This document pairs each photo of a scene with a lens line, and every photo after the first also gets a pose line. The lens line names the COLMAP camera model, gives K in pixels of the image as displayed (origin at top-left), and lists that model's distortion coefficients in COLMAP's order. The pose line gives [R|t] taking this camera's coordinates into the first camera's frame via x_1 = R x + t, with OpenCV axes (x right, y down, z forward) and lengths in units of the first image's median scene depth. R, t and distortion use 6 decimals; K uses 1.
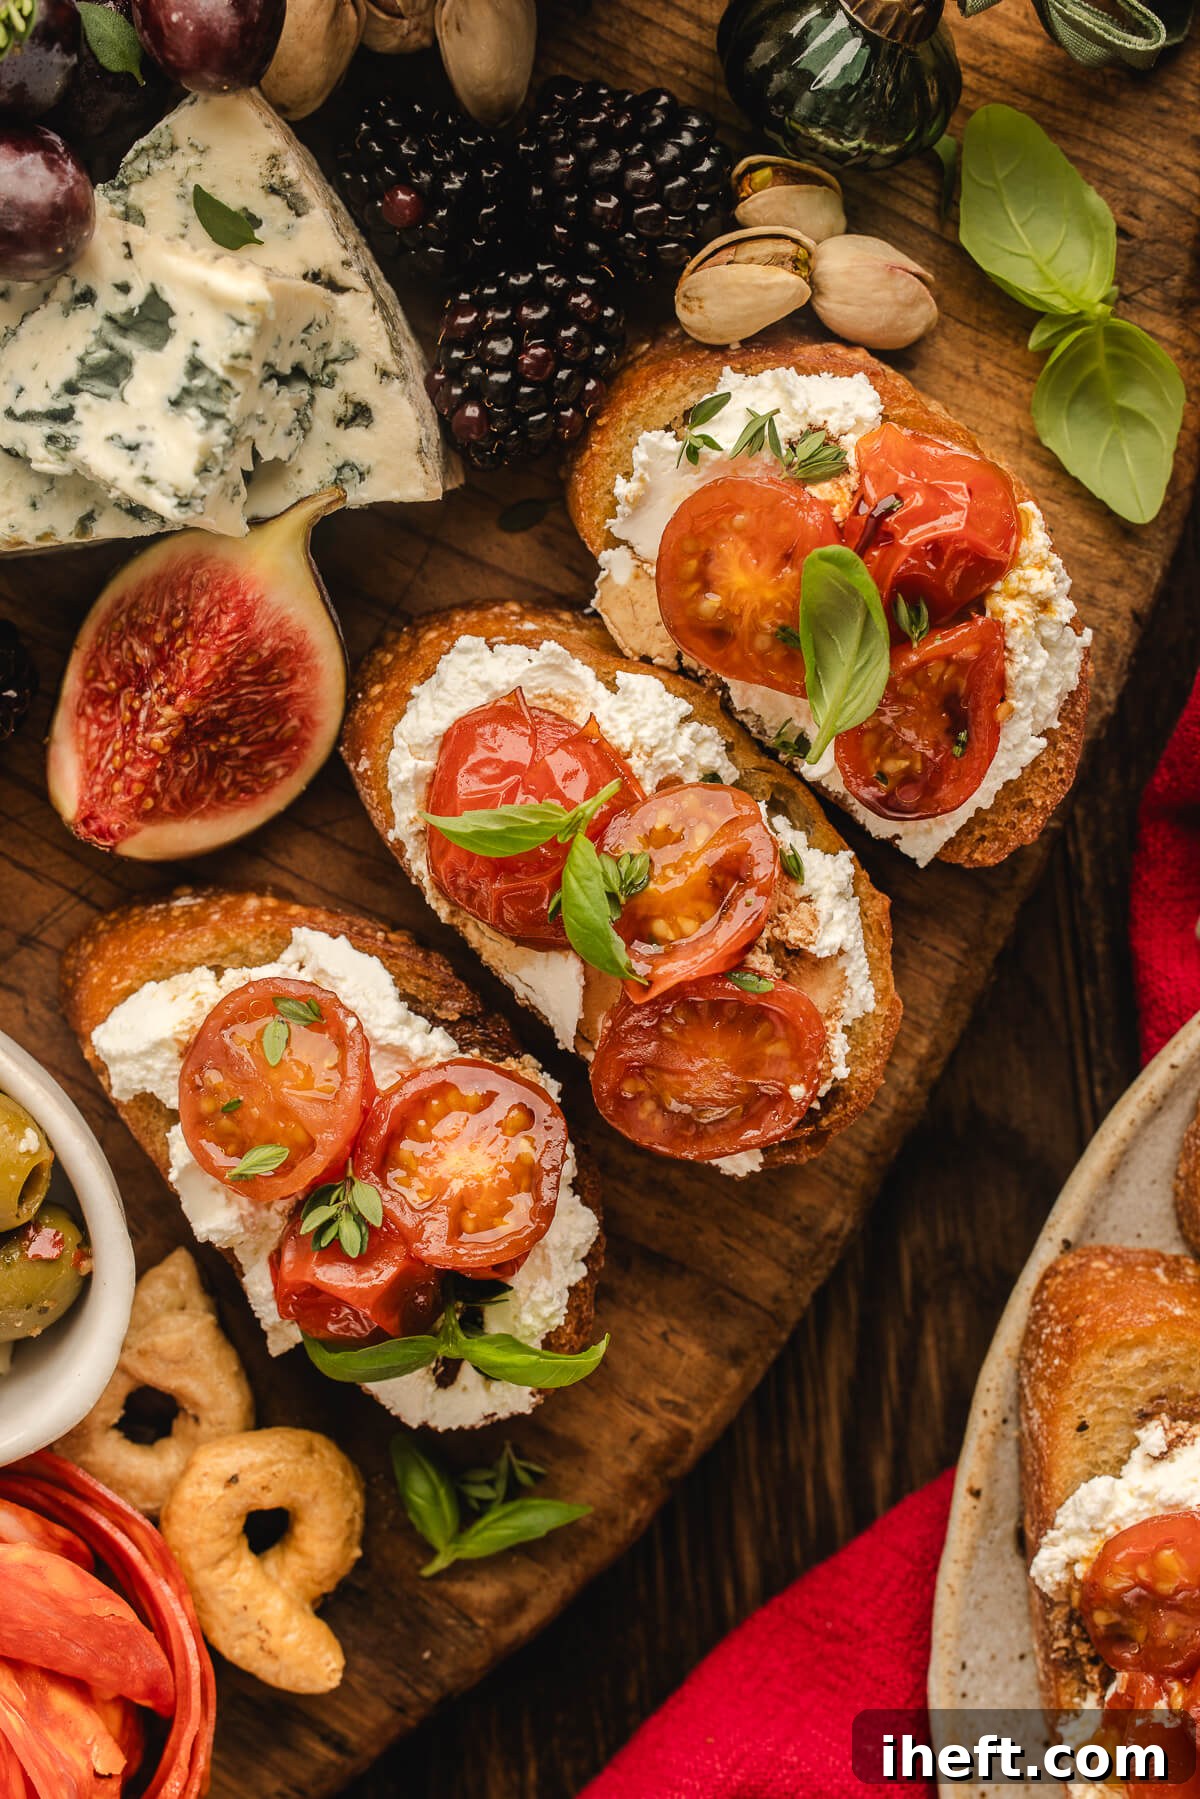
lens RADIAL K [[5589.4, 0, 601.1], [0, 5589.4, 900.9], [0, 0, 1]] dist [0.012801, 0.000000]
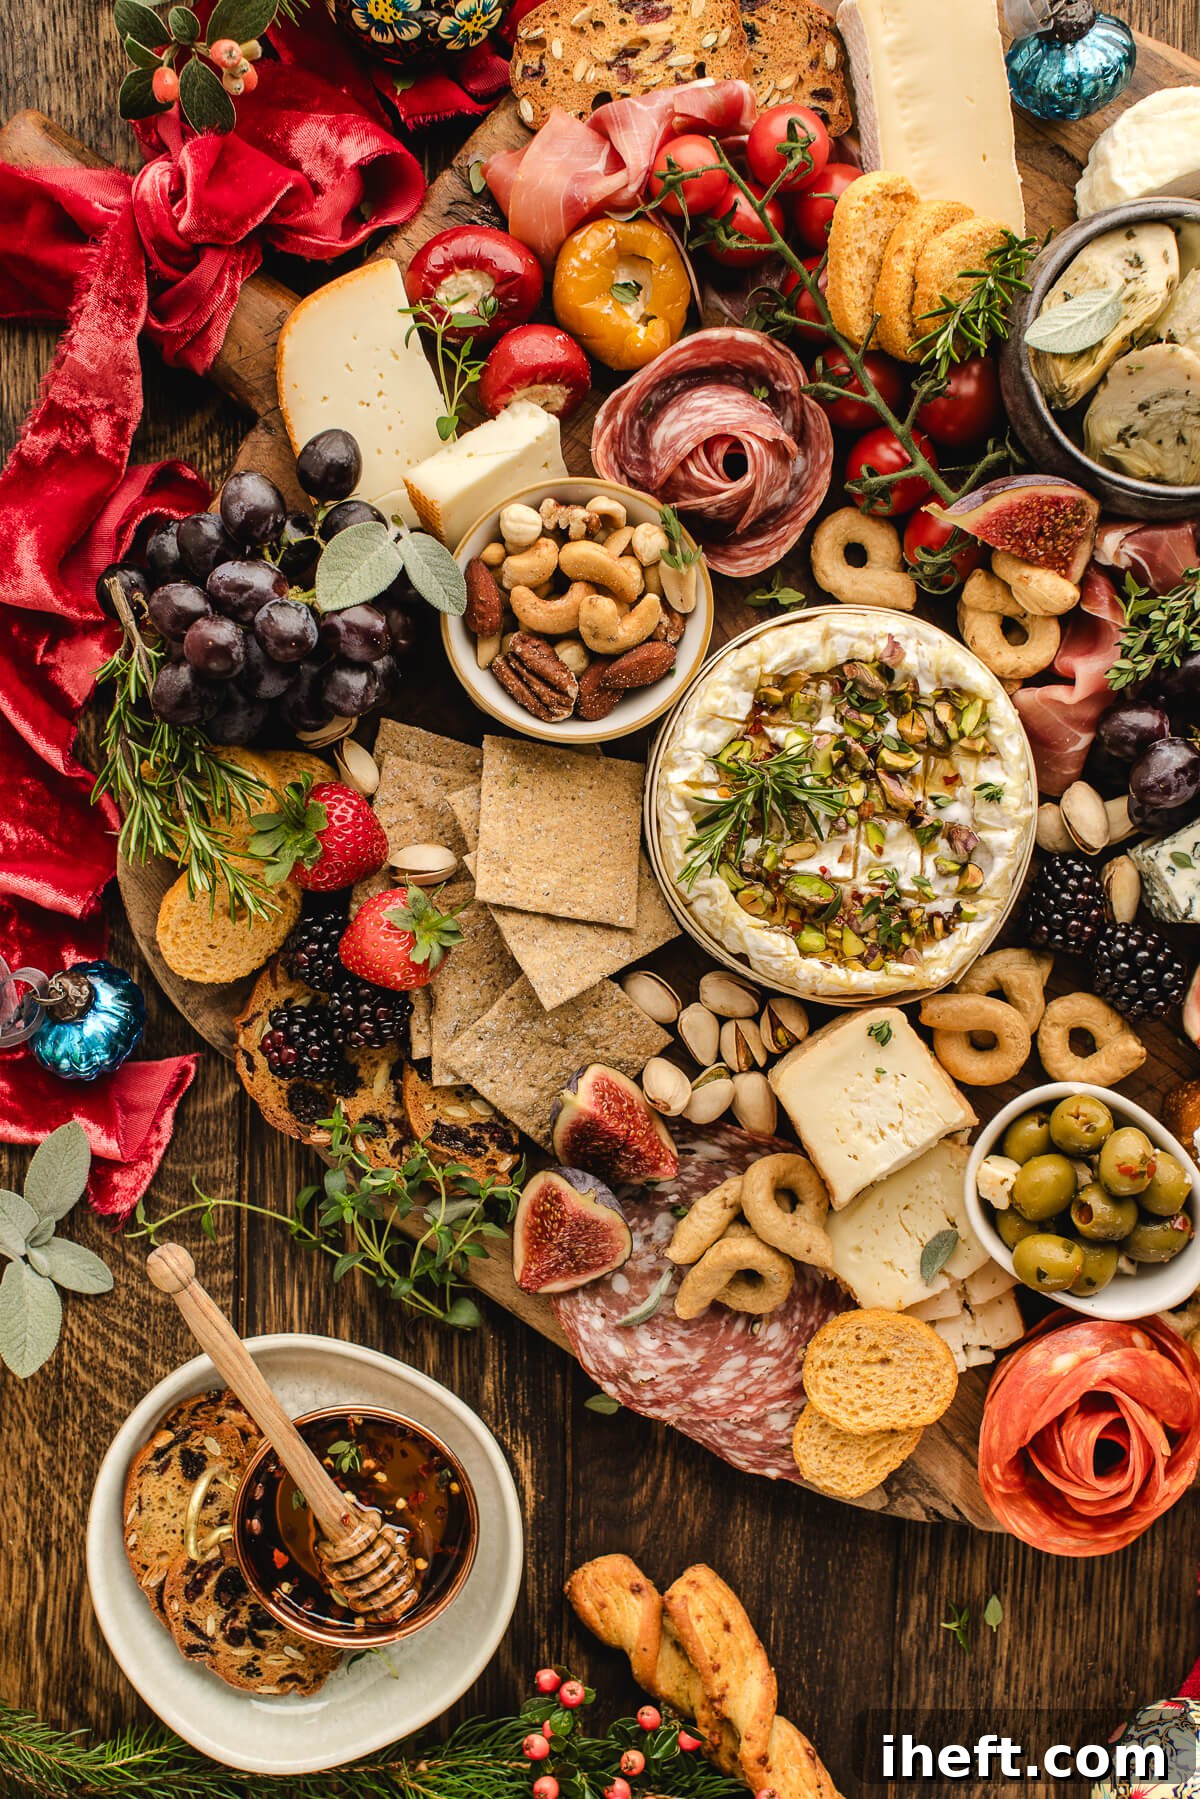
lens RADIAL K [[2855.4, 0, 575.7], [0, 2855.4, 922.9], [0, 0, 1]] dist [-0.001596, 0.000000]
pose [[0.990452, 0.136016, 0.022462, -0.384544], [-0.135286, 0.990311, -0.031346, 0.009193], [-0.026508, 0.028008, 0.999256, -0.171971]]
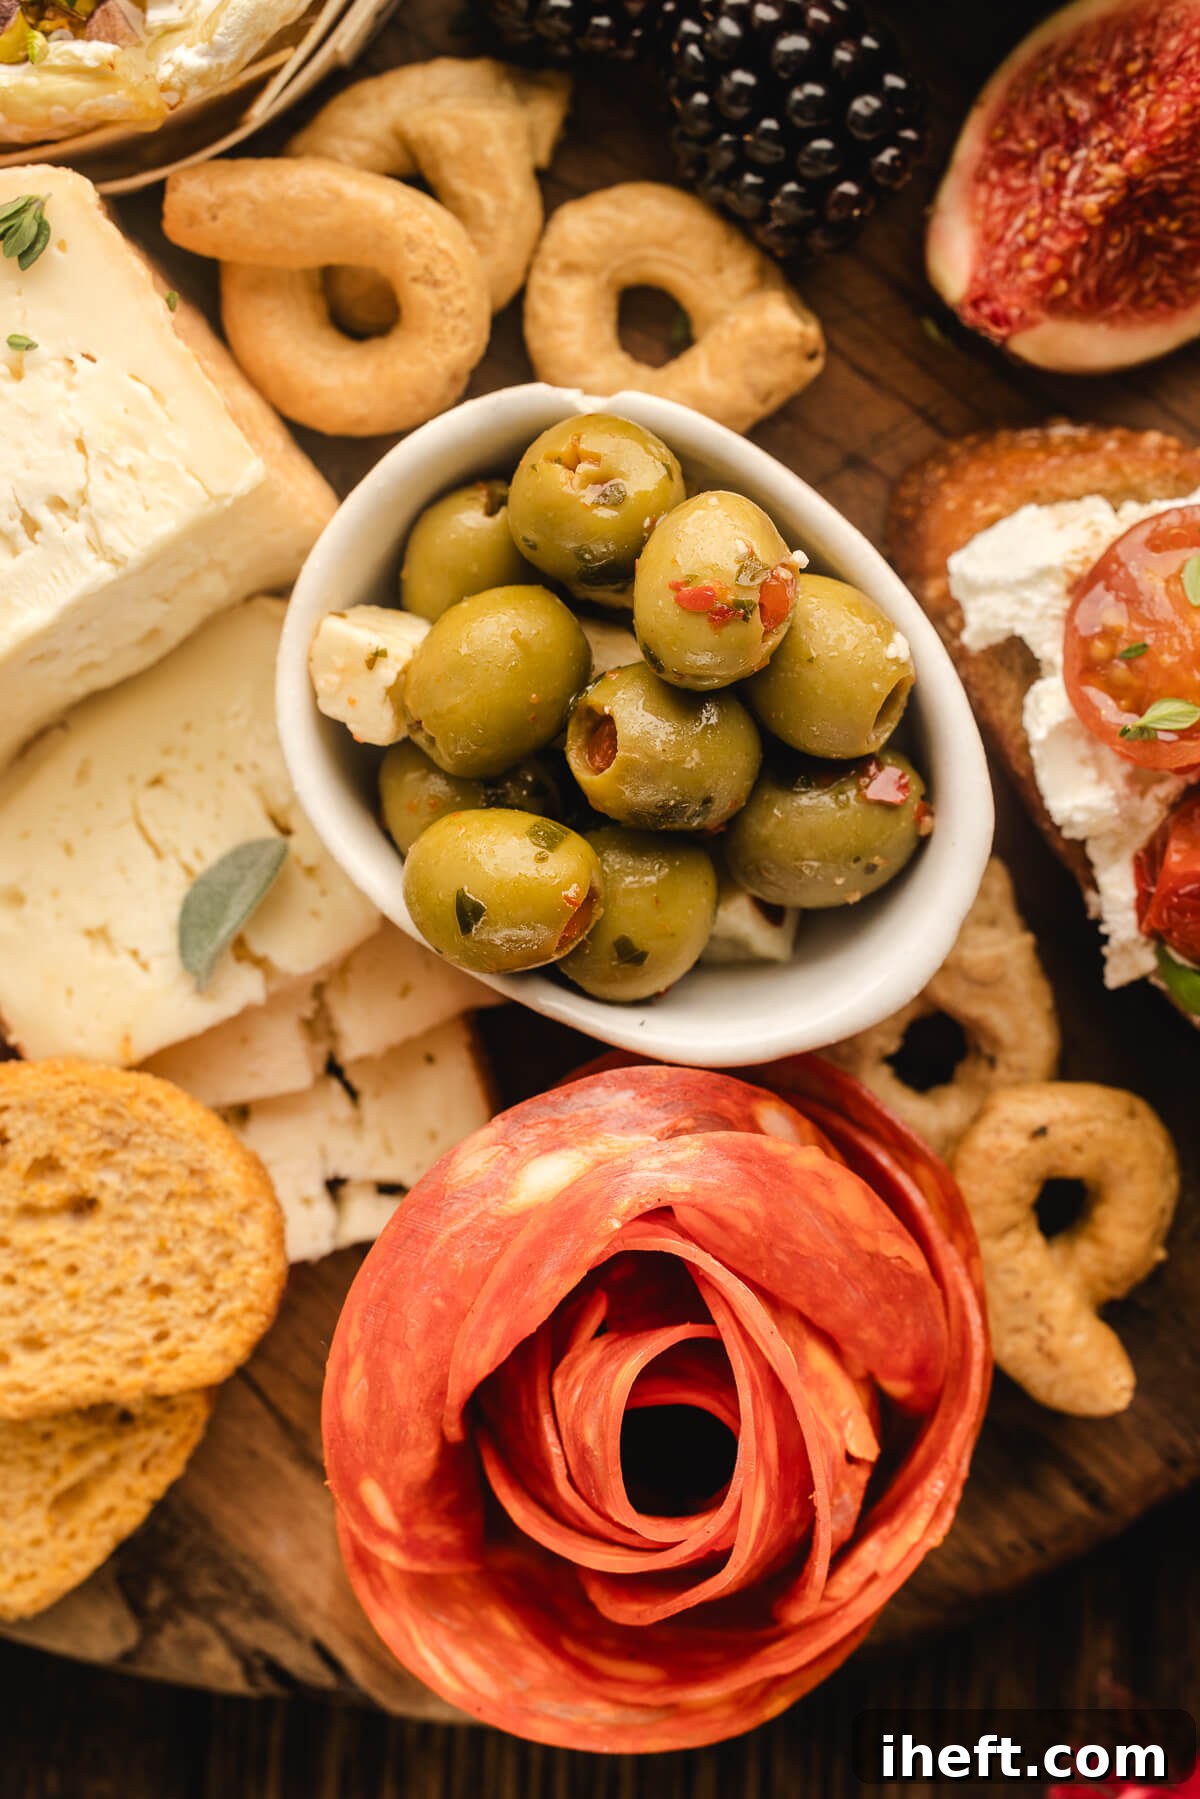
lens RADIAL K [[5589.4, 0, 582.0], [0, 5589.4, 917.9], [0, 0, 1]] dist [0.012801, 0.000000]
pose [[0.990707, 0.135227, 0.014619, -0.150355], [-0.133825, 0.988317, -0.072938, 0.143327], [-0.024312, 0.070304, 0.997229, 0.192000]]
